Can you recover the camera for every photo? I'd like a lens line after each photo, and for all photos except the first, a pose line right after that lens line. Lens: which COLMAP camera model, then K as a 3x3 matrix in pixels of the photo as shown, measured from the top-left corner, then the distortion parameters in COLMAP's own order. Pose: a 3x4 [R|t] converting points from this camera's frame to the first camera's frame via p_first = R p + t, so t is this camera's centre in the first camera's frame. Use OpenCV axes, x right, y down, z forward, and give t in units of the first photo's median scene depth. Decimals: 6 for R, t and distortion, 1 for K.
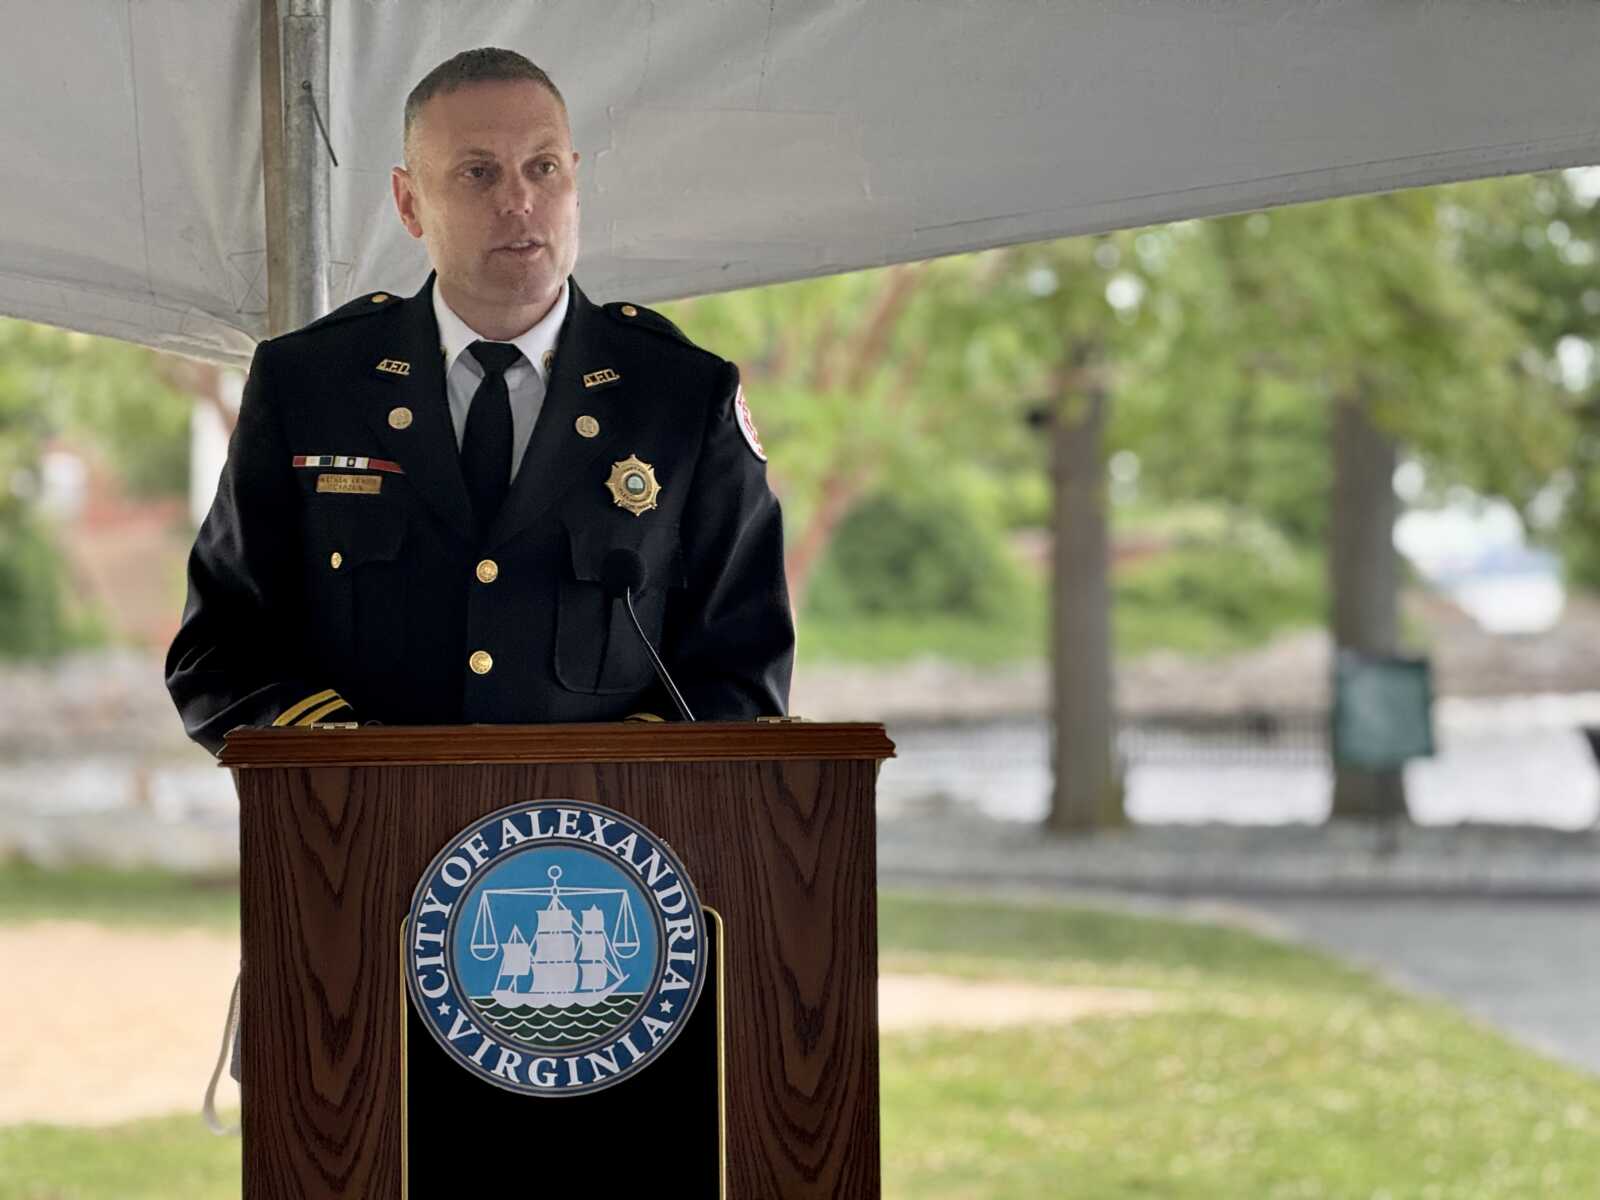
lens RADIAL K [[5633.7, 0, 796.3], [0, 5633.7, 572.4], [0, 0, 1]] dist [0.214879, 0.000000]
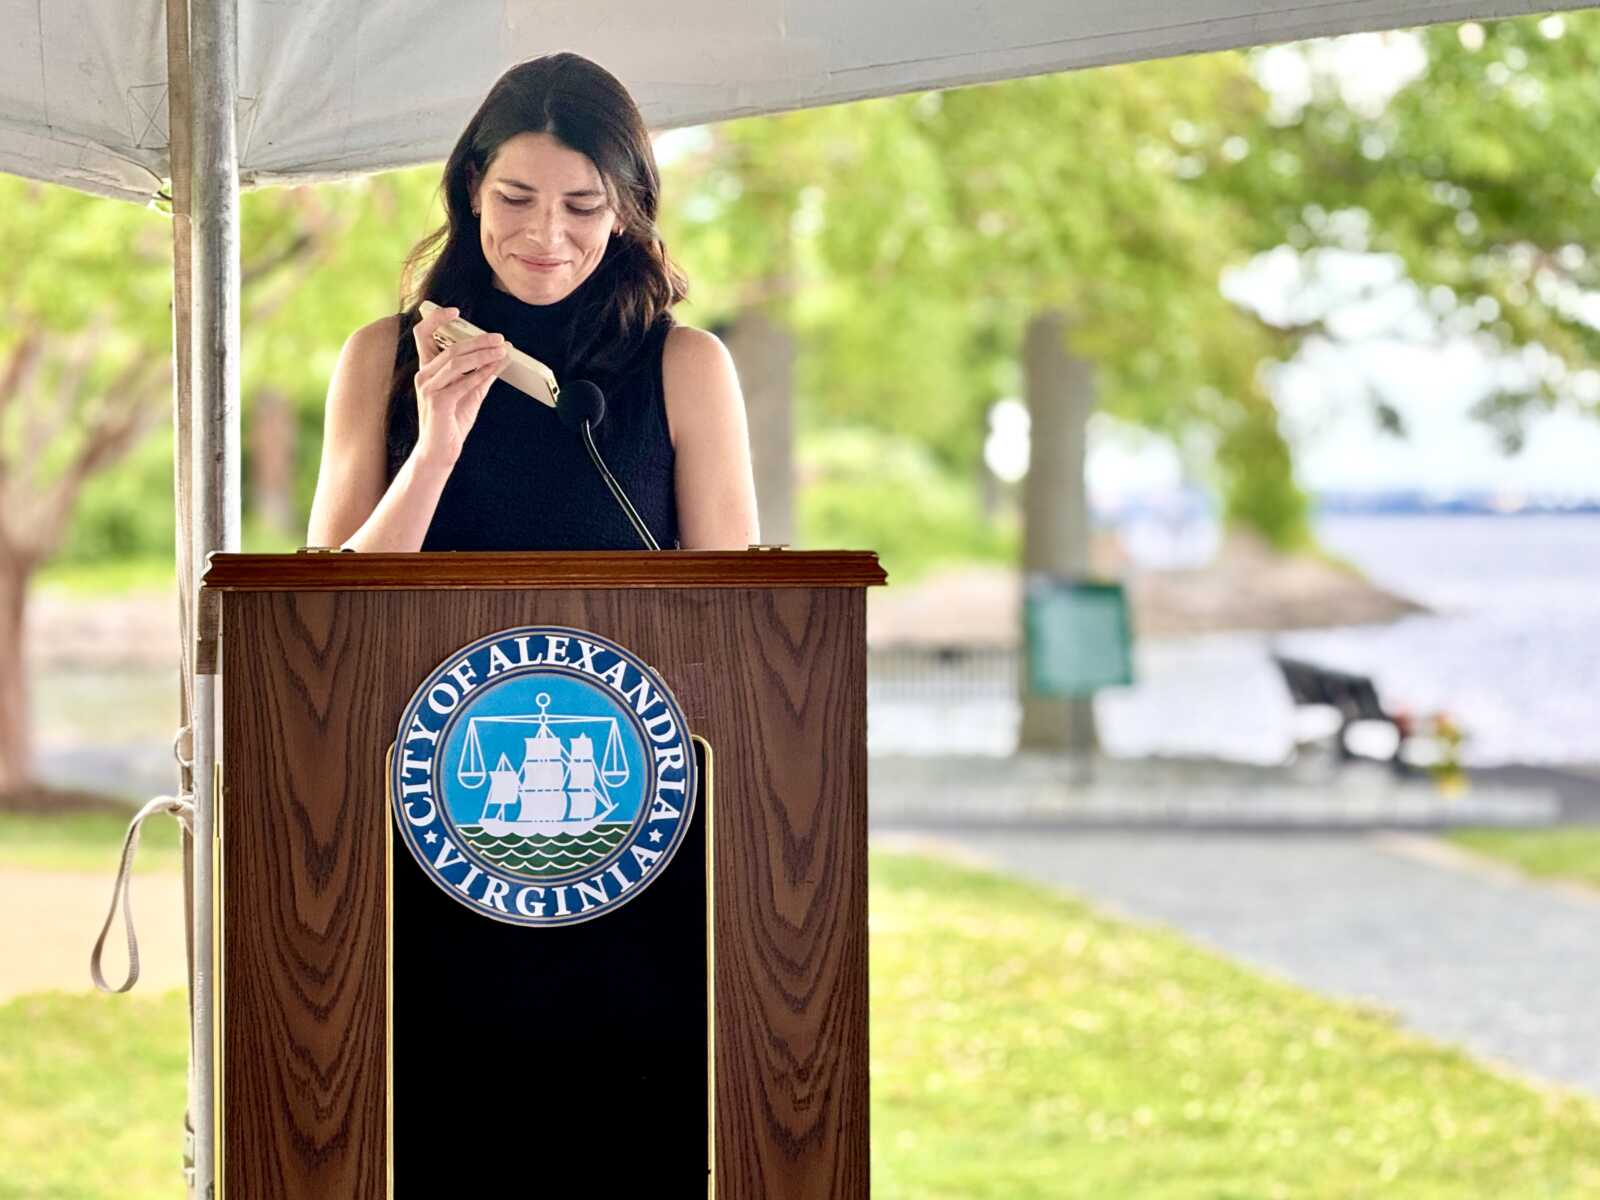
lens RADIAL K [[5920.5, 0, 787.1], [0, 5920.5, 603.8], [0, 0, 1]] dist [0.179086, 0.000000]
pose [[0.997974, 0.006210, 0.063312, -0.065887], [-0.007243, 0.999844, 0.016107, 0.019371], [-0.063202, -0.016533, 0.997864, -0.036157]]
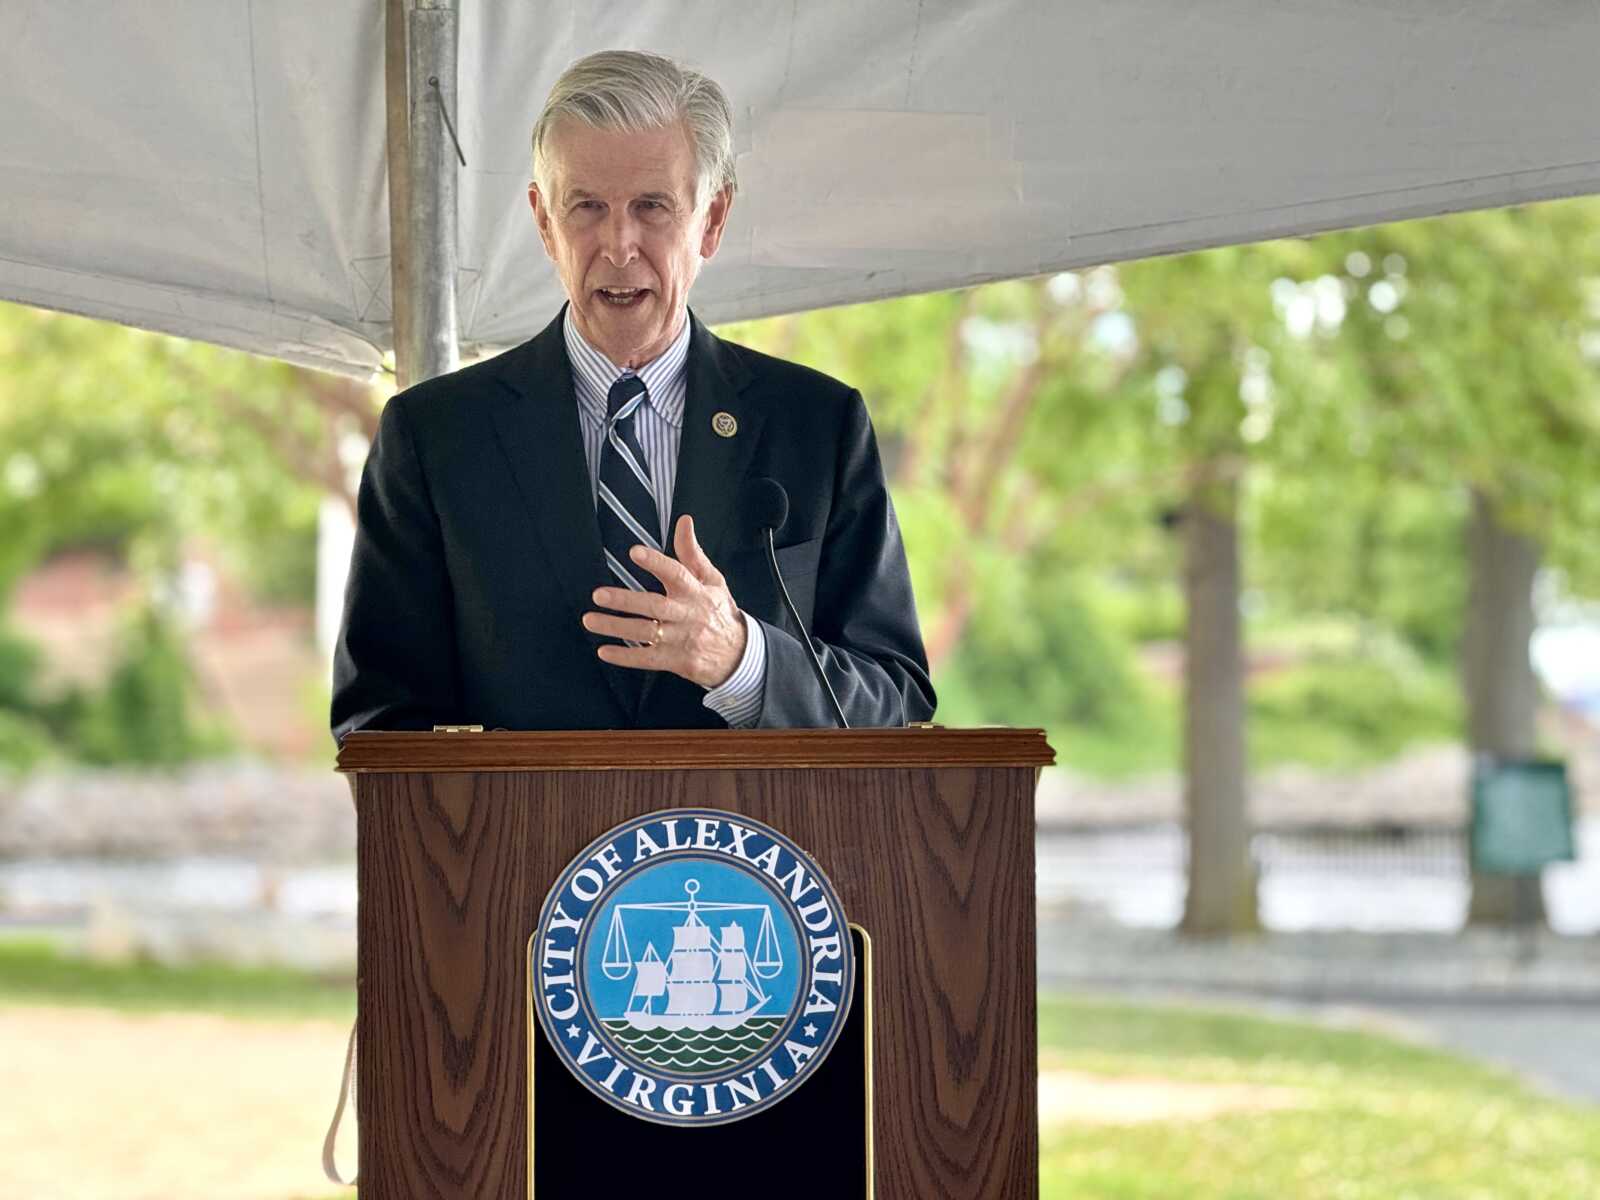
lens RADIAL K [[5633.7, 0, 786.8], [0, 5633.7, 577.2], [0, 0, 1]] dist [0.214879, 0.000000]
pose [[0.999701, 0.003730, -0.024173, -0.004650], [-0.004210, 0.999794, -0.019871, 0.020380], [0.024094, 0.019967, 0.999510, 0.063025]]
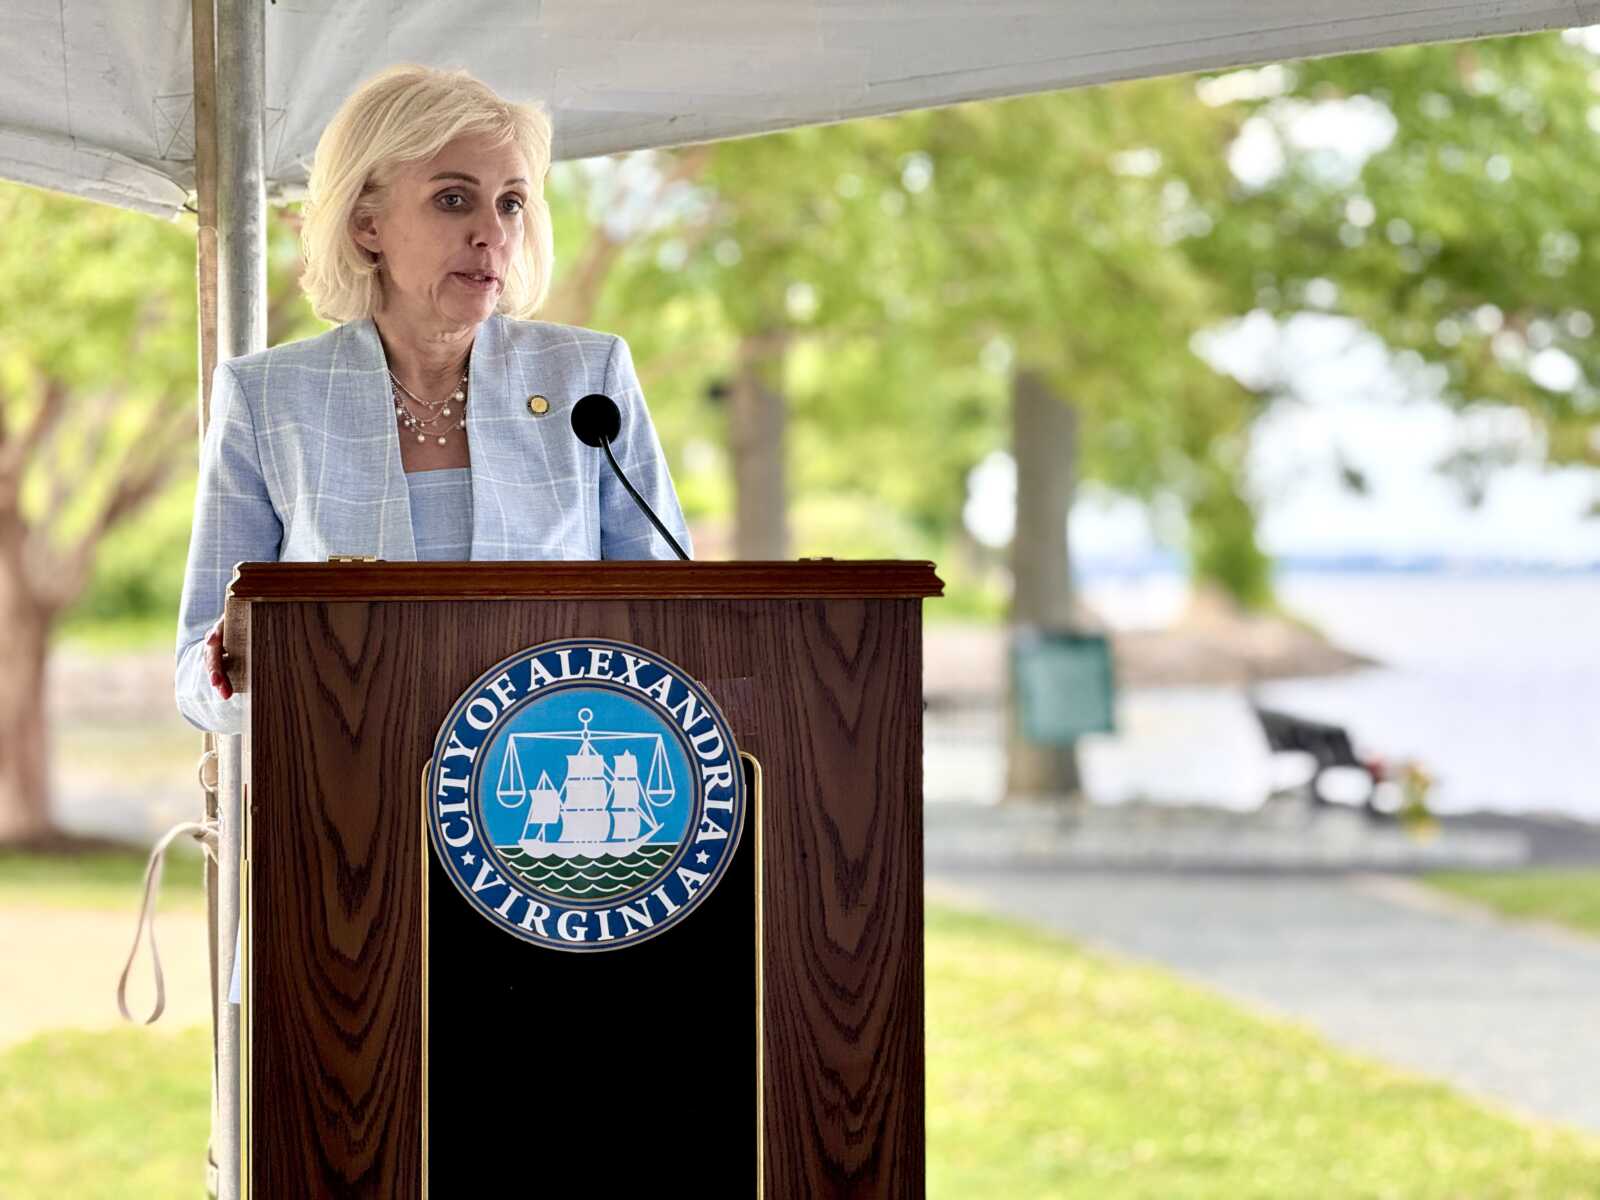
lens RADIAL K [[5633.7, 0, 792.3], [0, 5633.7, 582.4], [0, 0, 1]] dist [0.214879, 0.000000]
pose [[0.997755, 0.007594, 0.066540, -0.071284], [-0.007764, 0.999967, 0.002294, 0.028402], [-0.066521, -0.002805, 0.997781, 0.053751]]
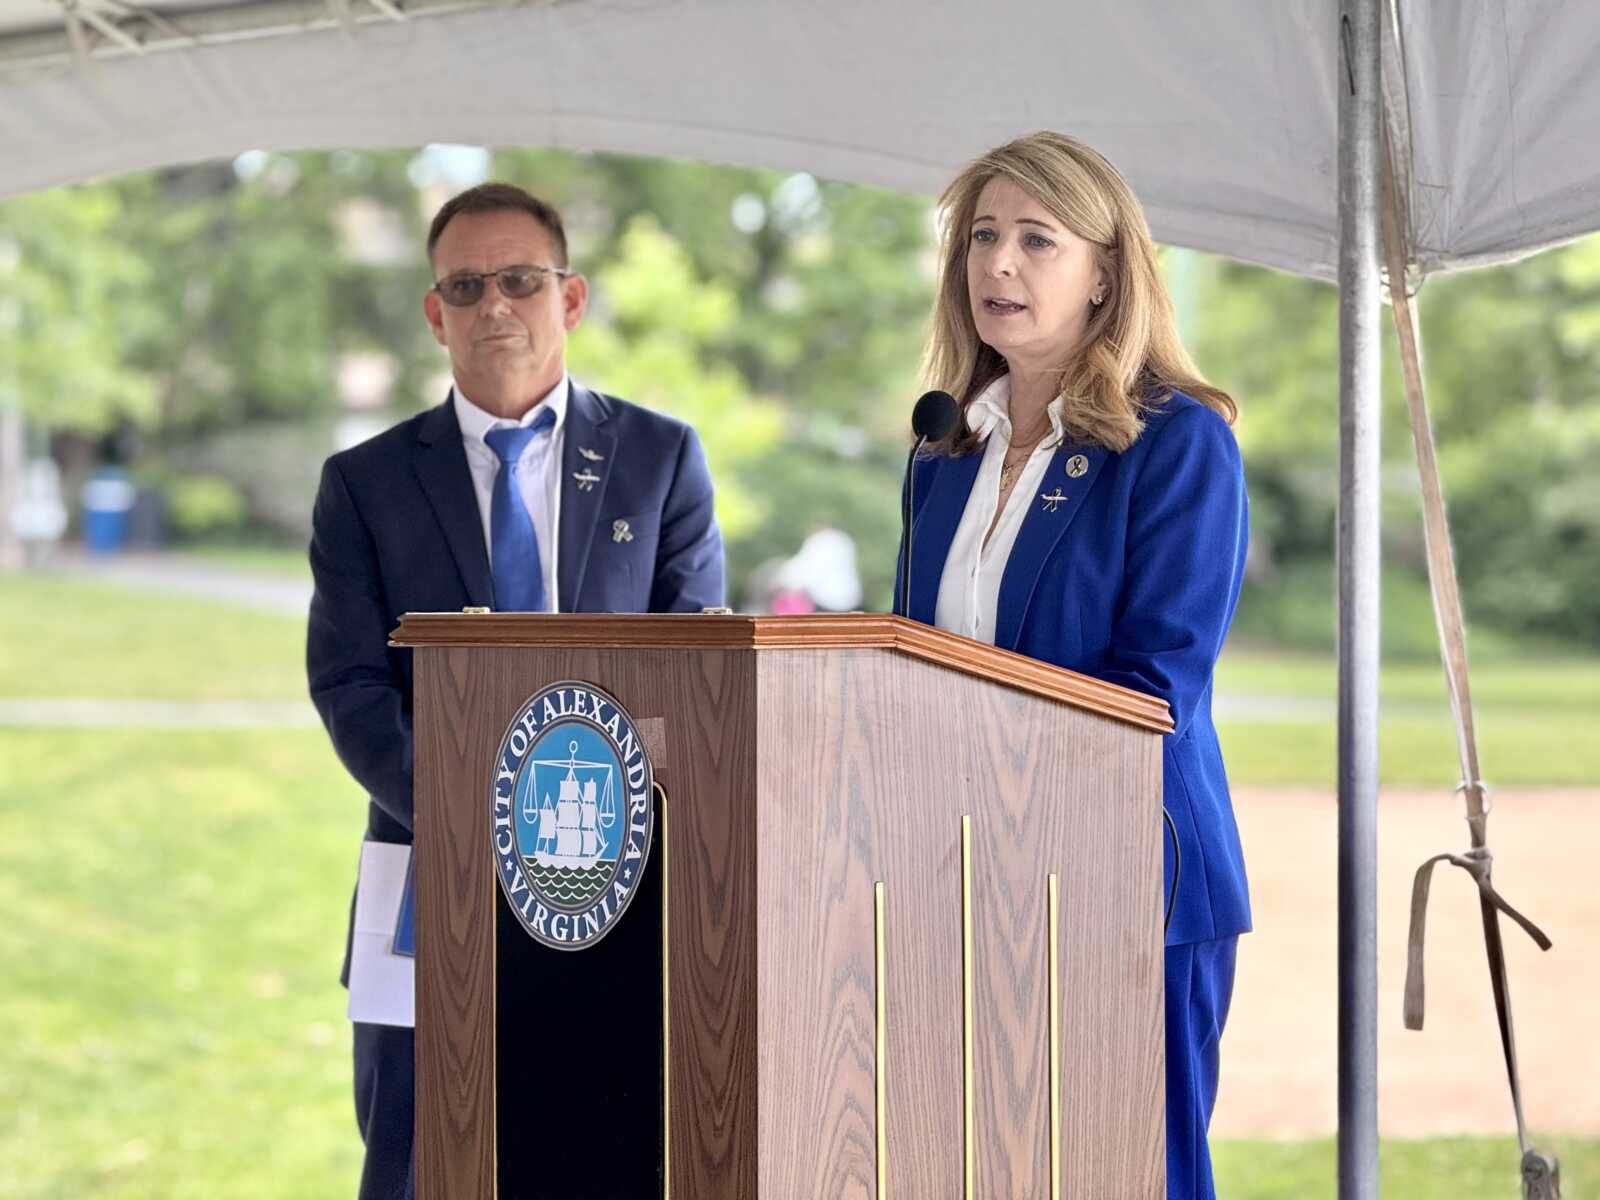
lens RADIAL K [[5633.7, 0, 794.6], [0, 5633.7, 598.9], [0, 0, 1]] dist [0.214879, 0.000000]
pose [[0.587818, 0.011140, -0.808916, 0.870838], [-0.005497, 0.999937, 0.009776, 0.013365], [0.808974, -0.001300, 0.587843, 0.388565]]
